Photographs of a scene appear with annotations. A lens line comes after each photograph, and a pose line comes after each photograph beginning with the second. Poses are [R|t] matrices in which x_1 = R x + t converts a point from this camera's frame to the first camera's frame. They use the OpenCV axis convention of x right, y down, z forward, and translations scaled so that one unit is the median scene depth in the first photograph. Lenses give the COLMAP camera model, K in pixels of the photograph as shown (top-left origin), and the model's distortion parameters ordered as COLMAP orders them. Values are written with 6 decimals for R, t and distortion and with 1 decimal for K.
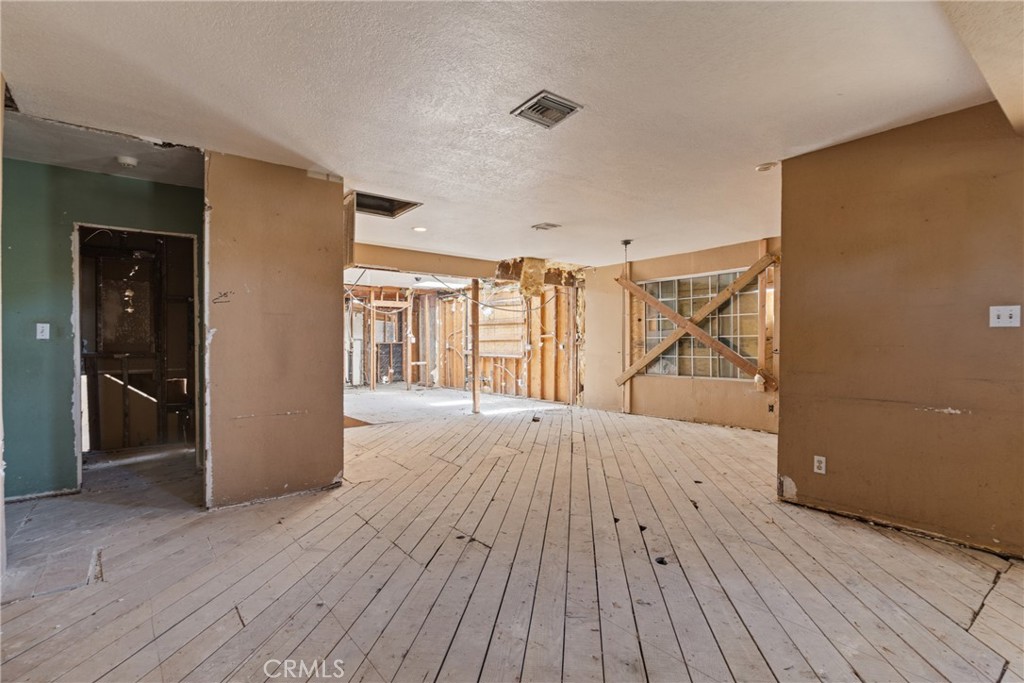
lens RADIAL K [[492.8, 0, 514.3], [0, 492.8, 343.8], [0, 0, 1]] dist [0.000921, -0.000453]
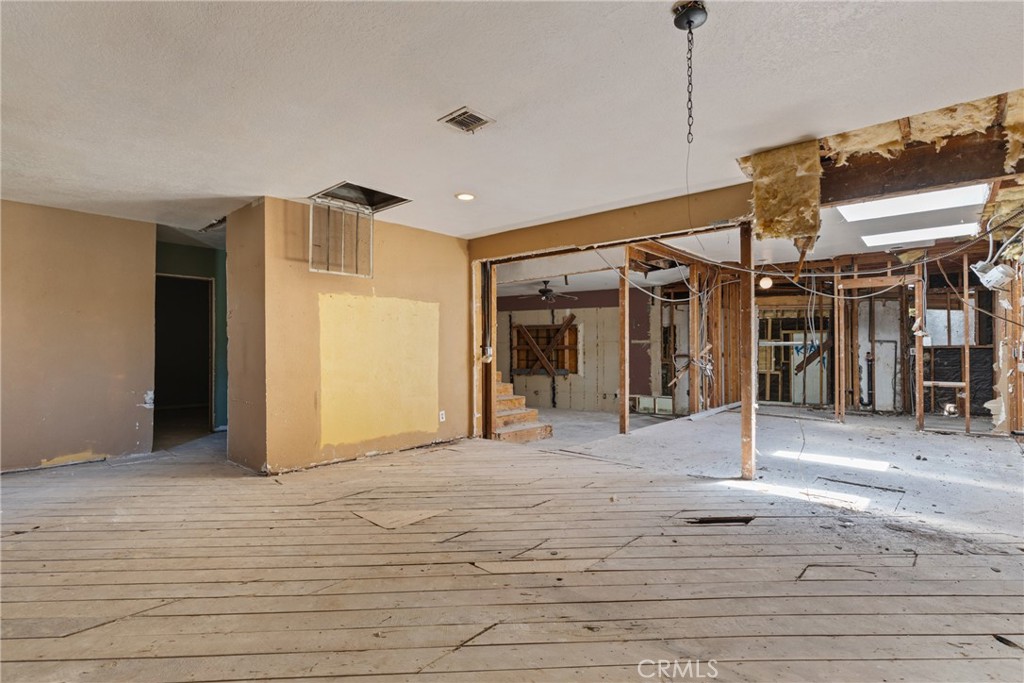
lens RADIAL K [[492.8, 0, 509.8], [0, 492.8, 343.5], [0, 0, 1]] dist [0.000921, -0.000453]
pose [[0.172140, -0.009254, -0.985029, 0.348745], [0.003514, 0.999955, -0.008780, -0.002405], [0.985066, -0.001950, 0.172165, 0.586722]]
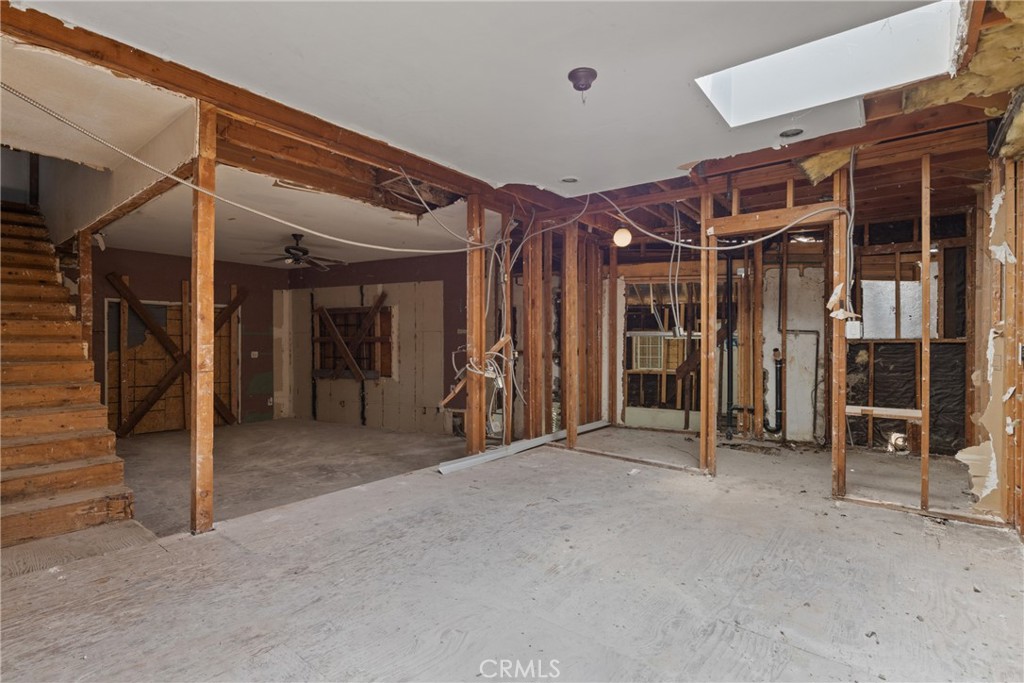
lens RADIAL K [[492.8, 0, 516.6], [0, 492.8, 344.3], [0, 0, 1]] dist [0.000921, -0.000453]
pose [[0.229529, 0.006701, -0.973279, 0.041442], [-0.001052, 0.999977, 0.006637, -0.000579], [0.973301, -0.000499, 0.229531, 0.987750]]
